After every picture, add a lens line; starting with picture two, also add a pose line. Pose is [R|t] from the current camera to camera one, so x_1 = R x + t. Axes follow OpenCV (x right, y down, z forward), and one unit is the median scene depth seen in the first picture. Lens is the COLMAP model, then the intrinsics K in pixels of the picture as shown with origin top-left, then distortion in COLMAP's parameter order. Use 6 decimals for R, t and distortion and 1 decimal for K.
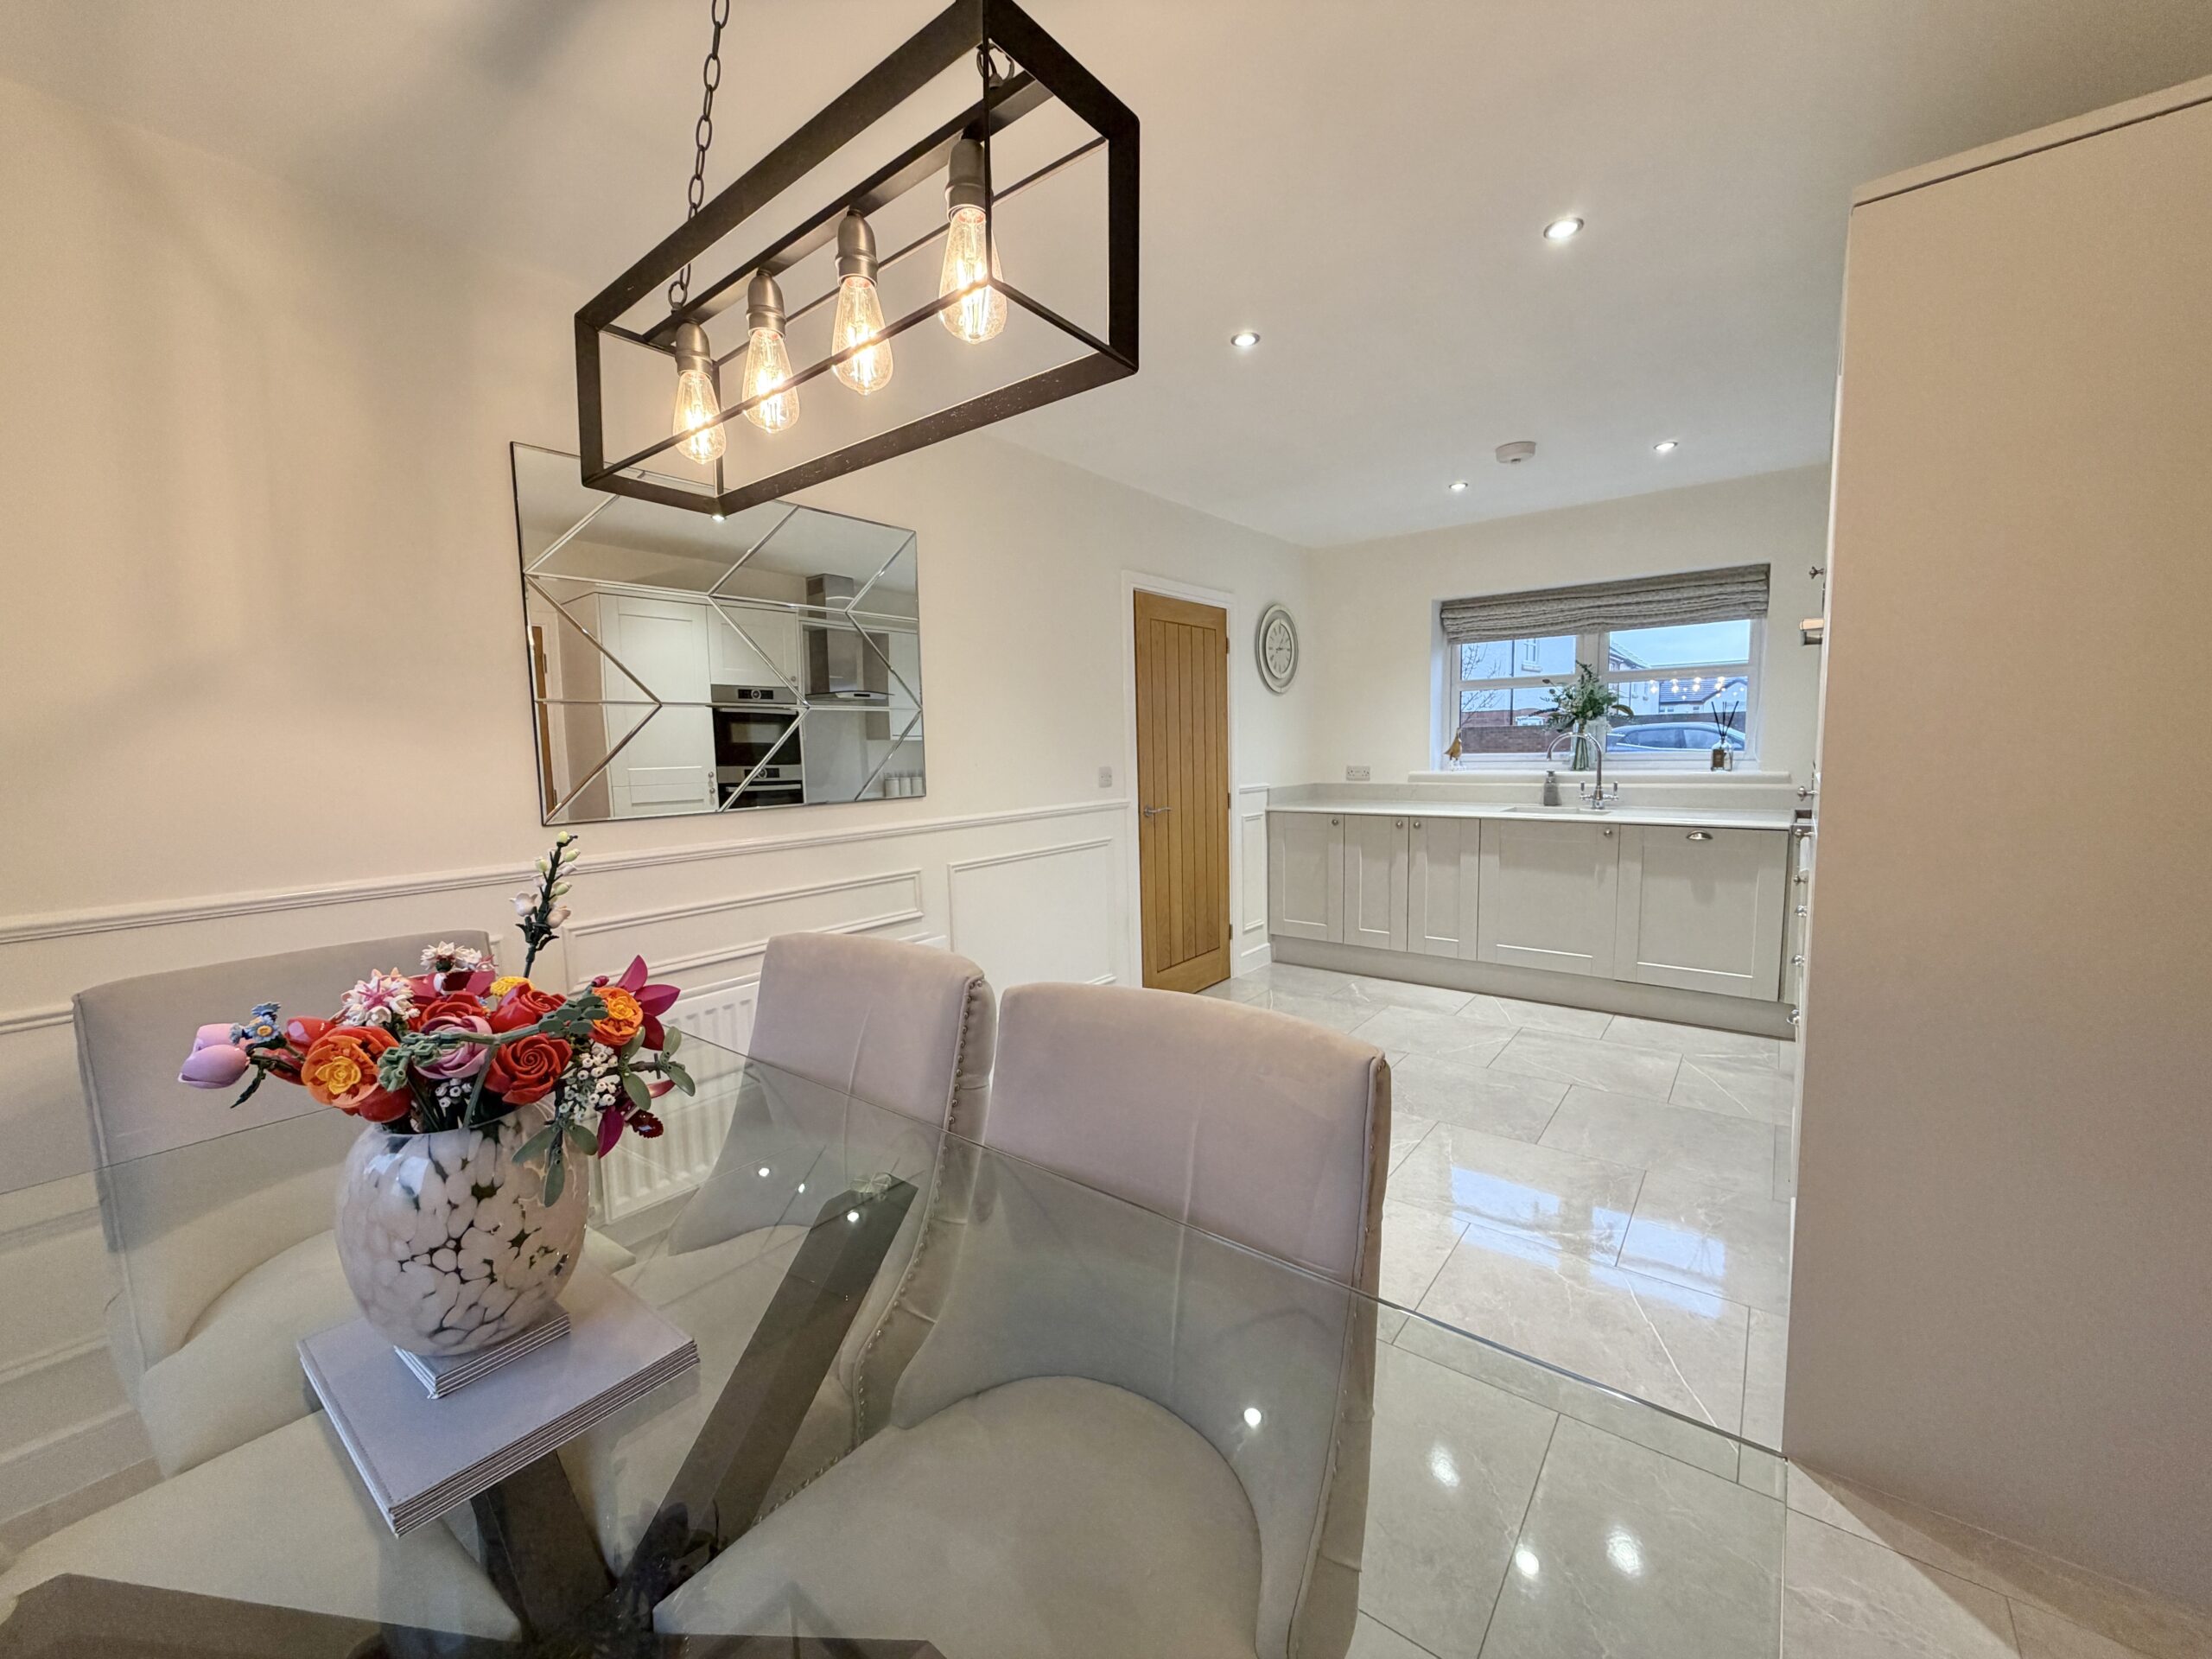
lens RADIAL K [[875.2, 0, 1096.7], [0, 875.2, 831.0], [0, 0, 1]] dist [-0.000478, -0.000009]
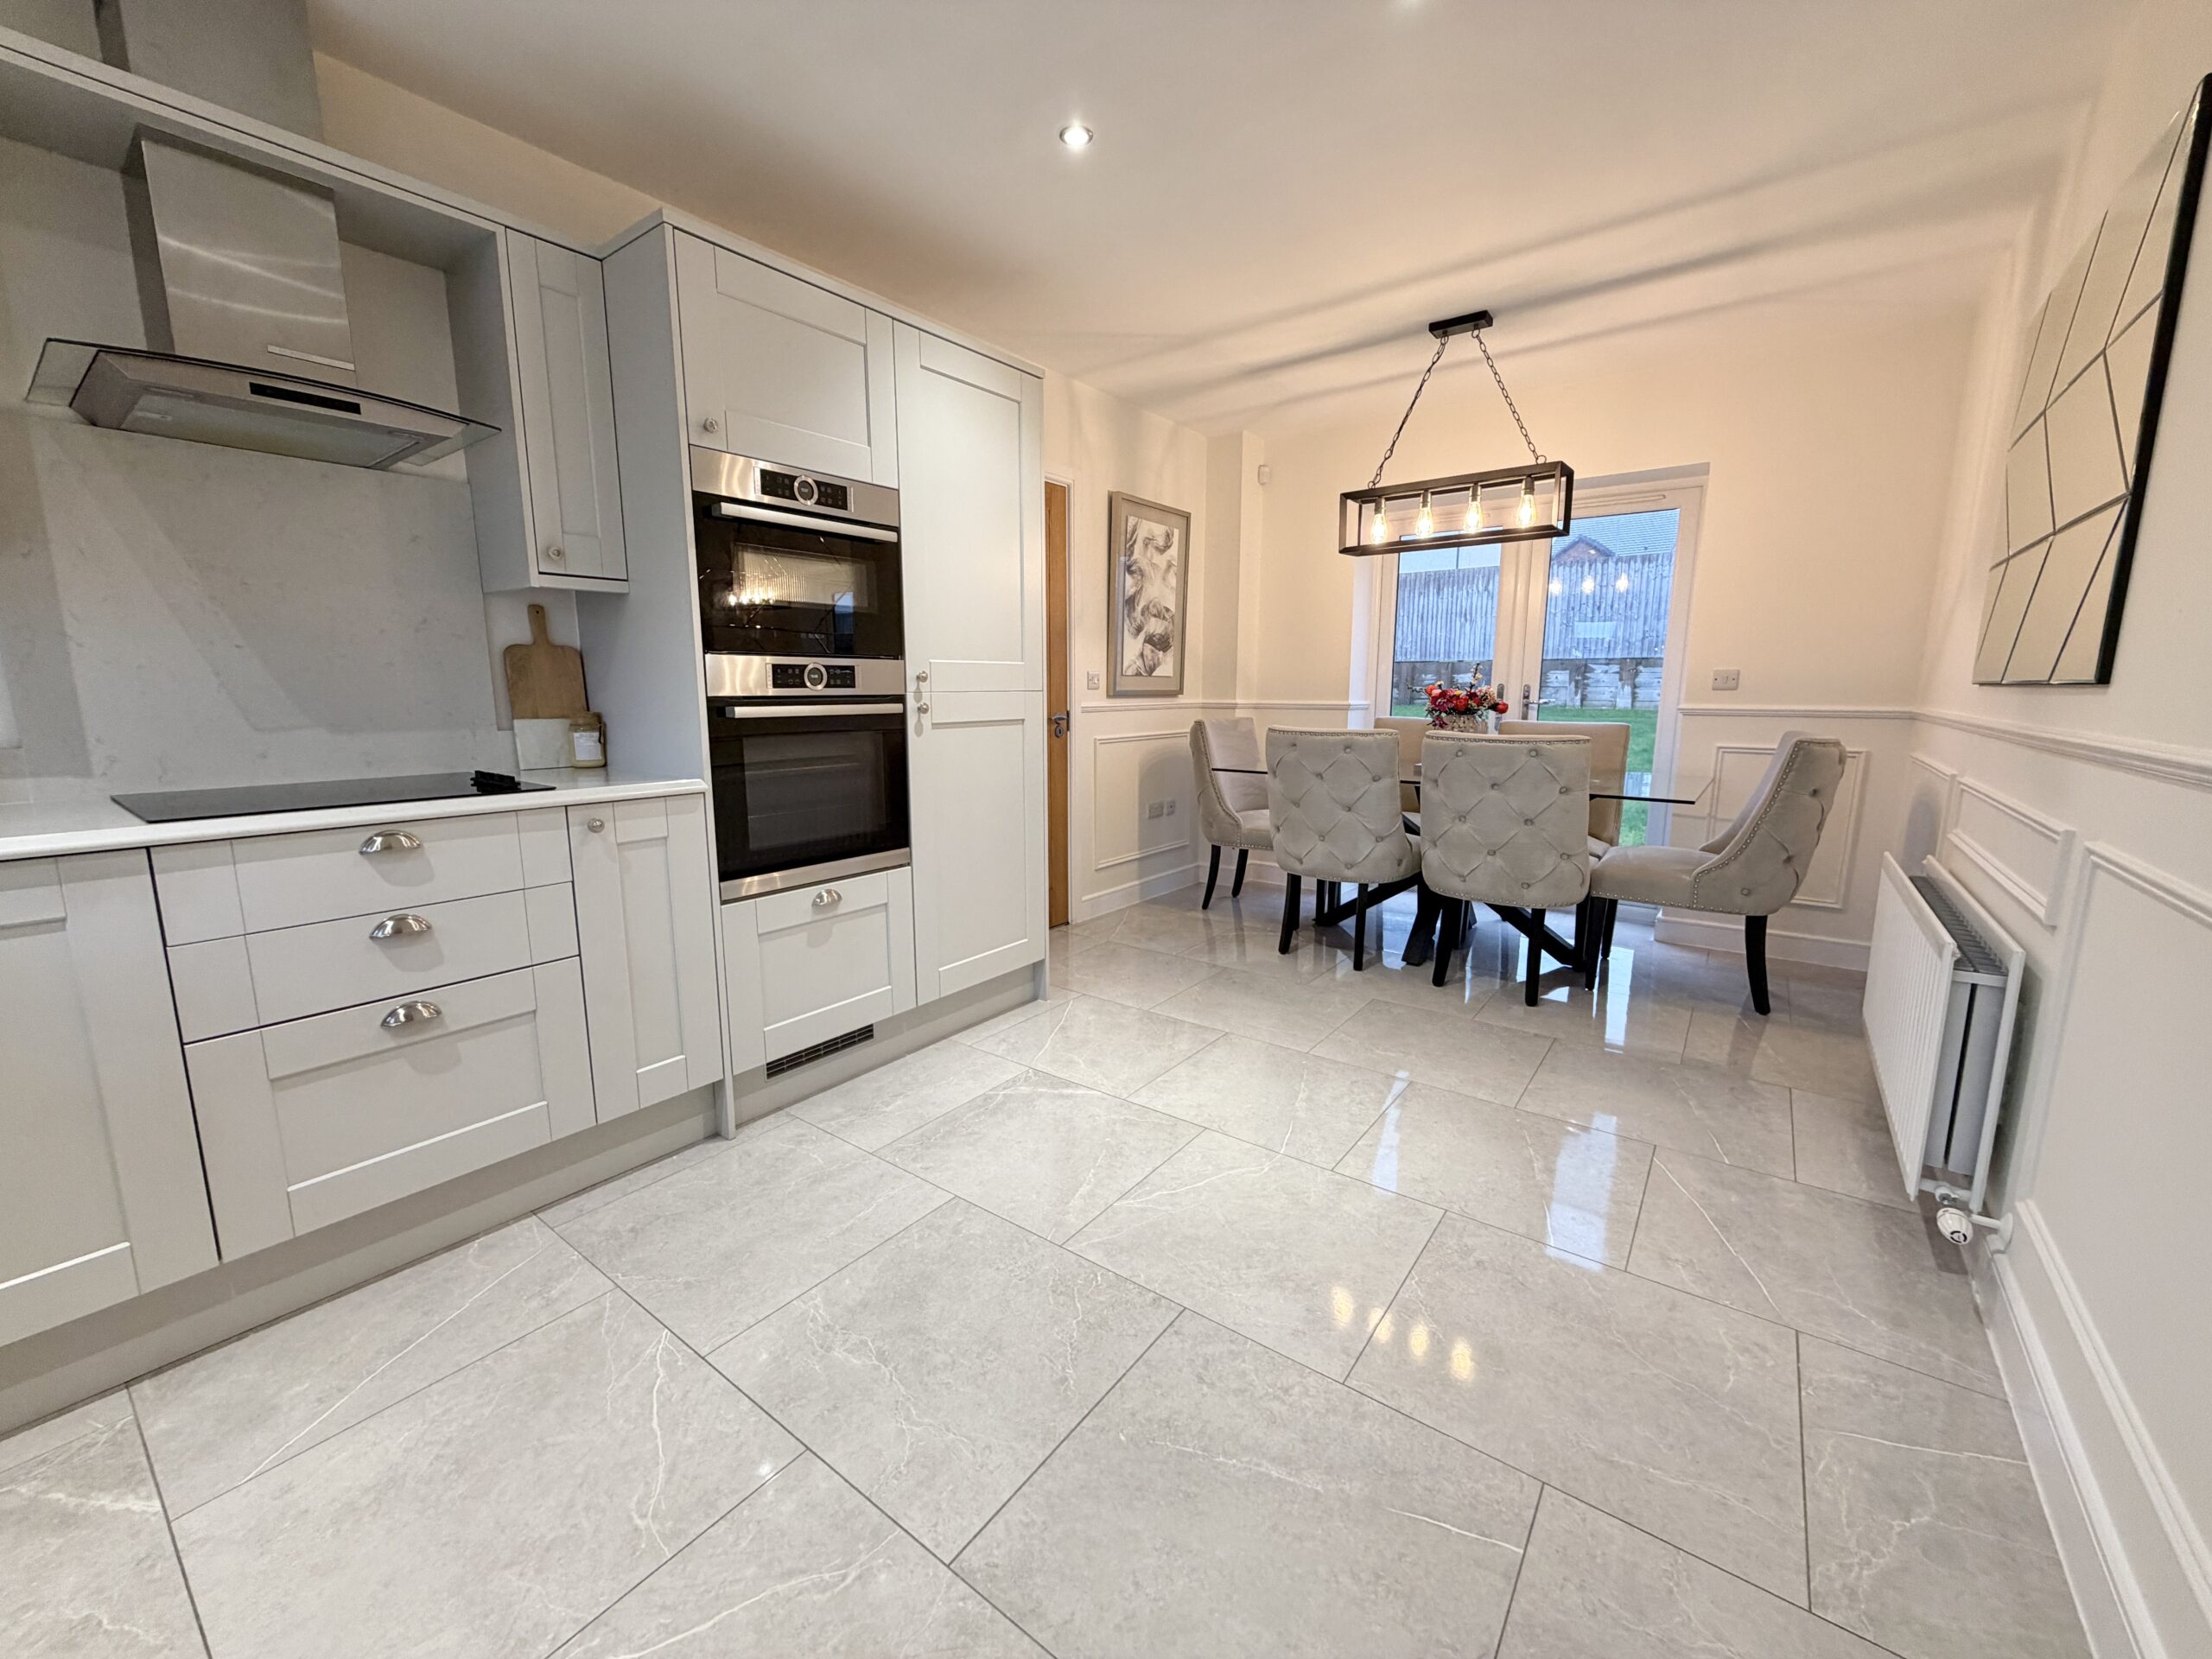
lens RADIAL K [[875.2, 0, 1096.7], [0, 875.2, 831.0], [0, 0, 1]] dist [-0.000478, -0.000009]
pose [[-0.999465, 0.028101, -0.016711, 0.256789], [0.022808, 0.965486, 0.259456, -0.069743], [0.023426, 0.258936, -0.965610, 1.050224]]
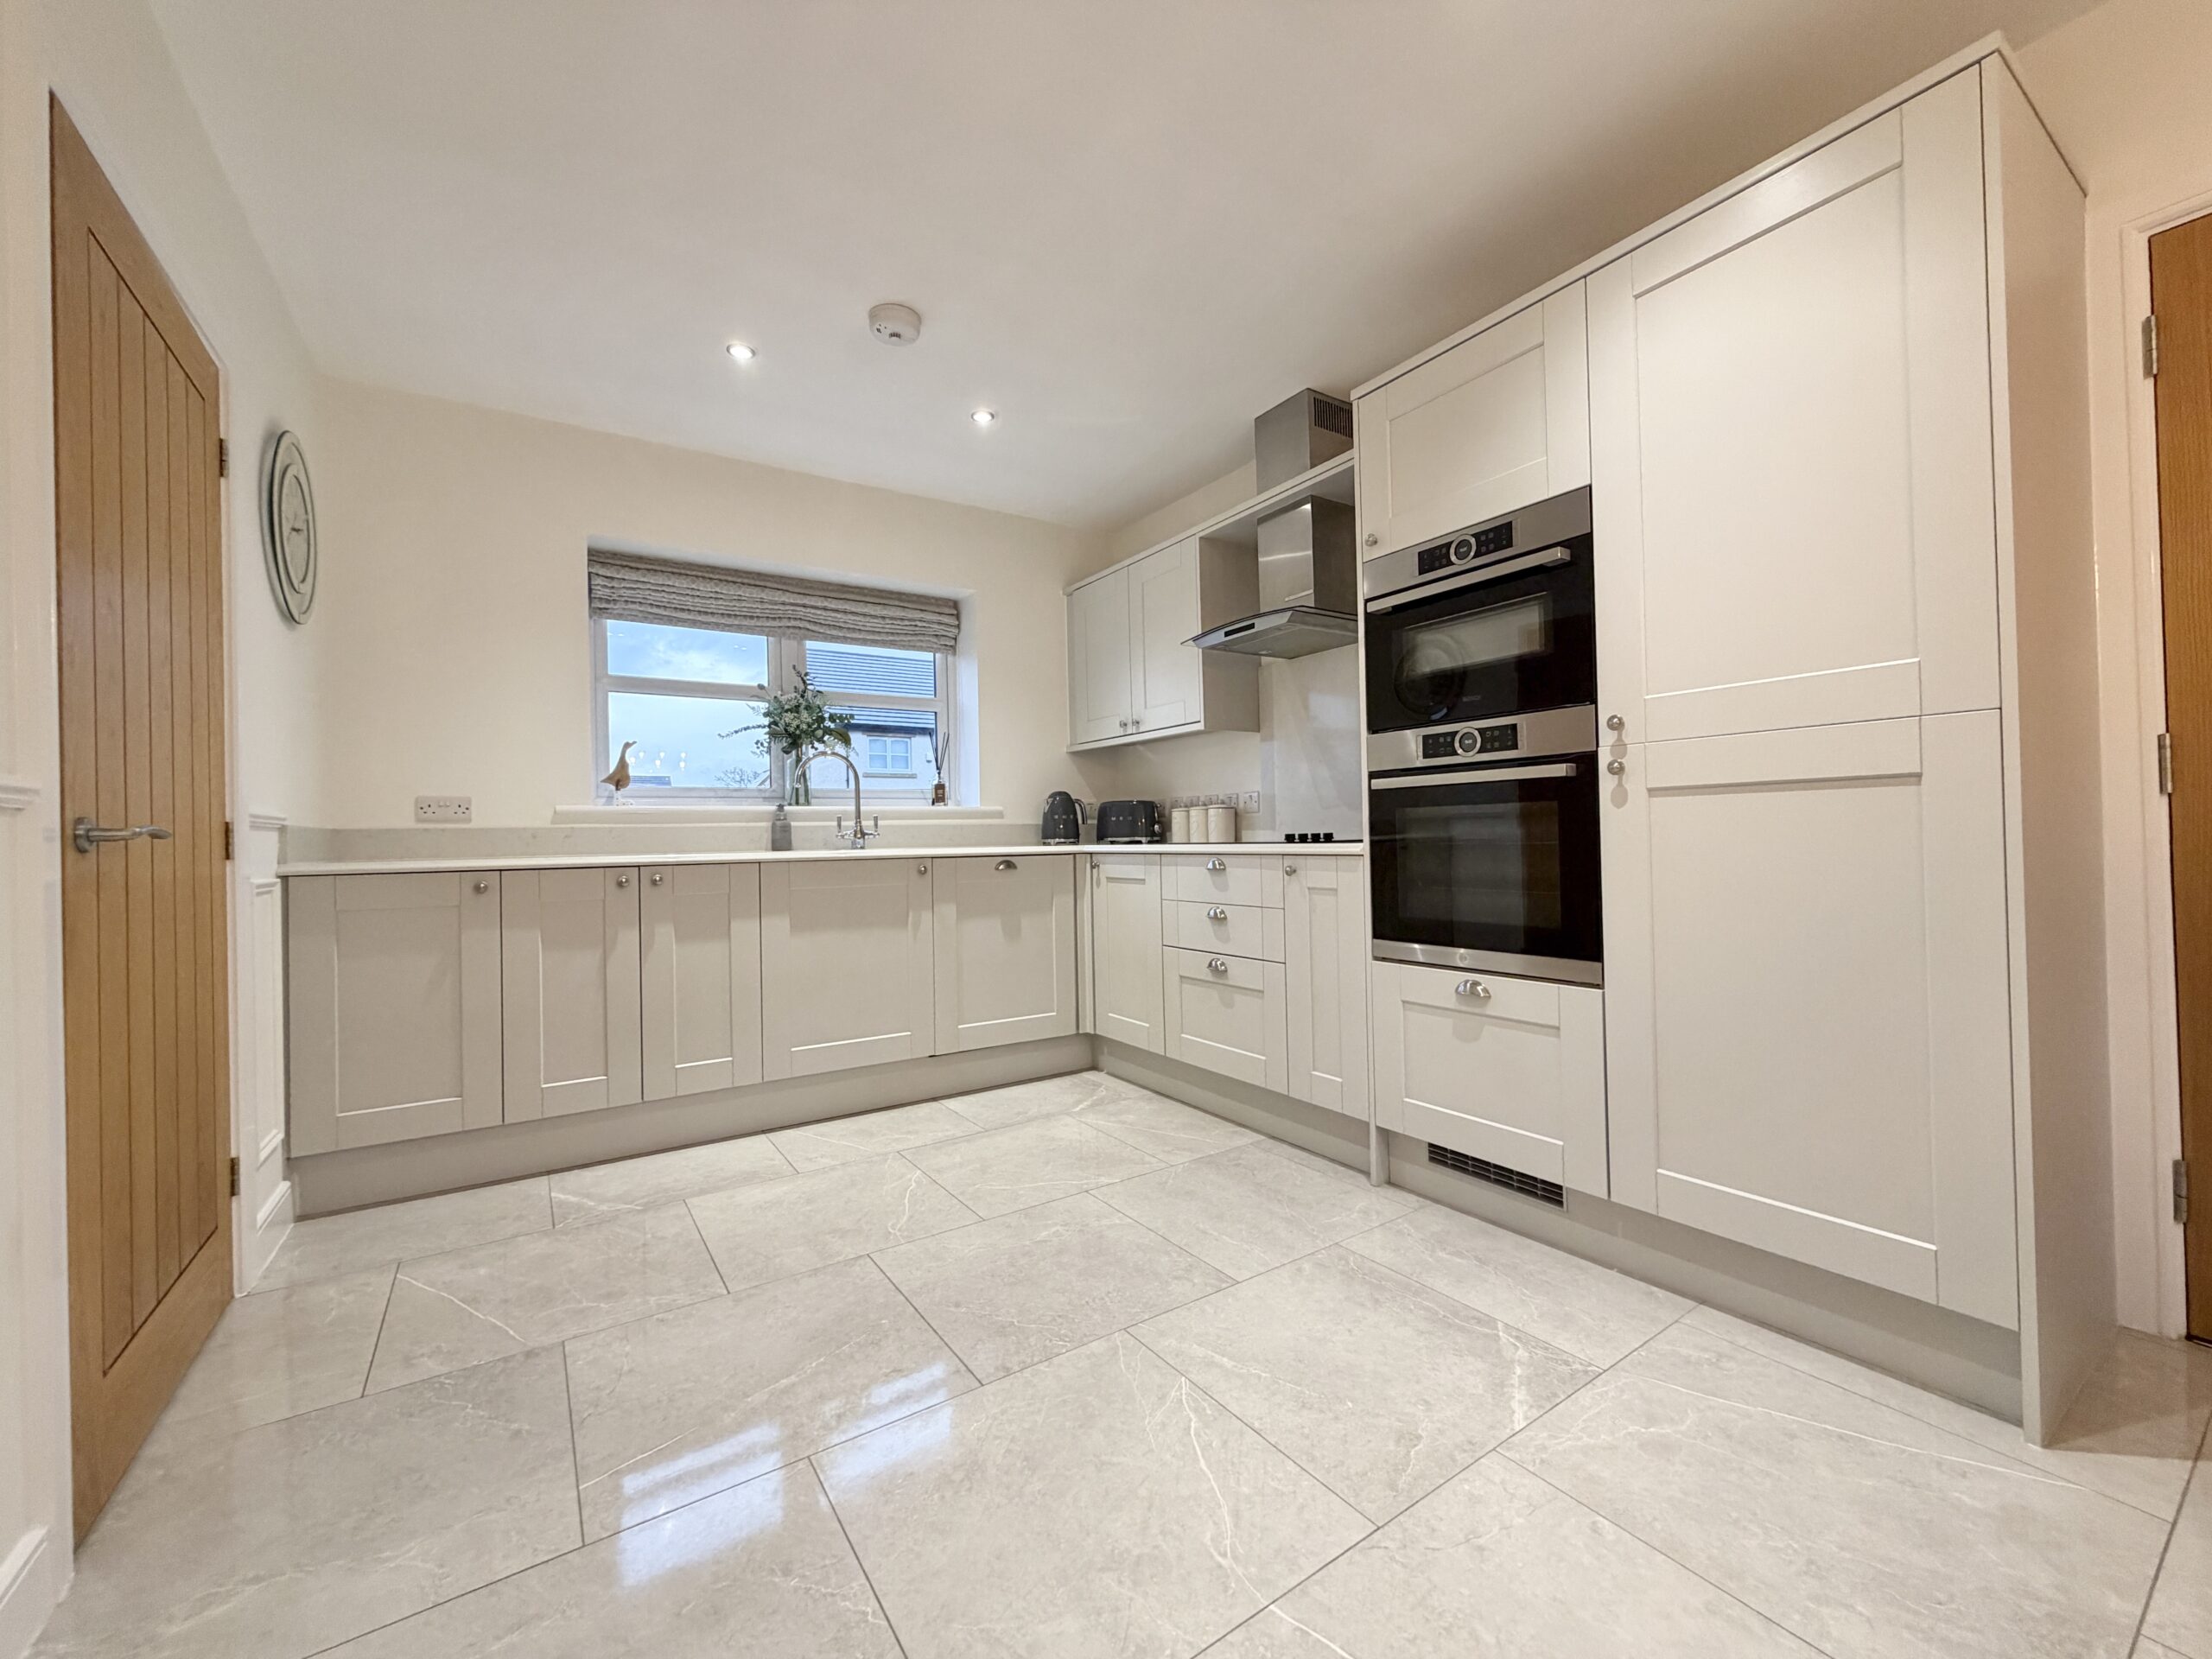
lens RADIAL K [[875.2, 0, 1096.7], [0, 875.2, 831.0], [0, 0, 1]] dist [-0.000478, -0.000009]
pose [[0.314412, 0.024213, 0.948978, -0.111416], [0.107938, 0.992280, -0.061079, 0.030491], [-0.943130, 0.121635, 0.309371, 0.558227]]
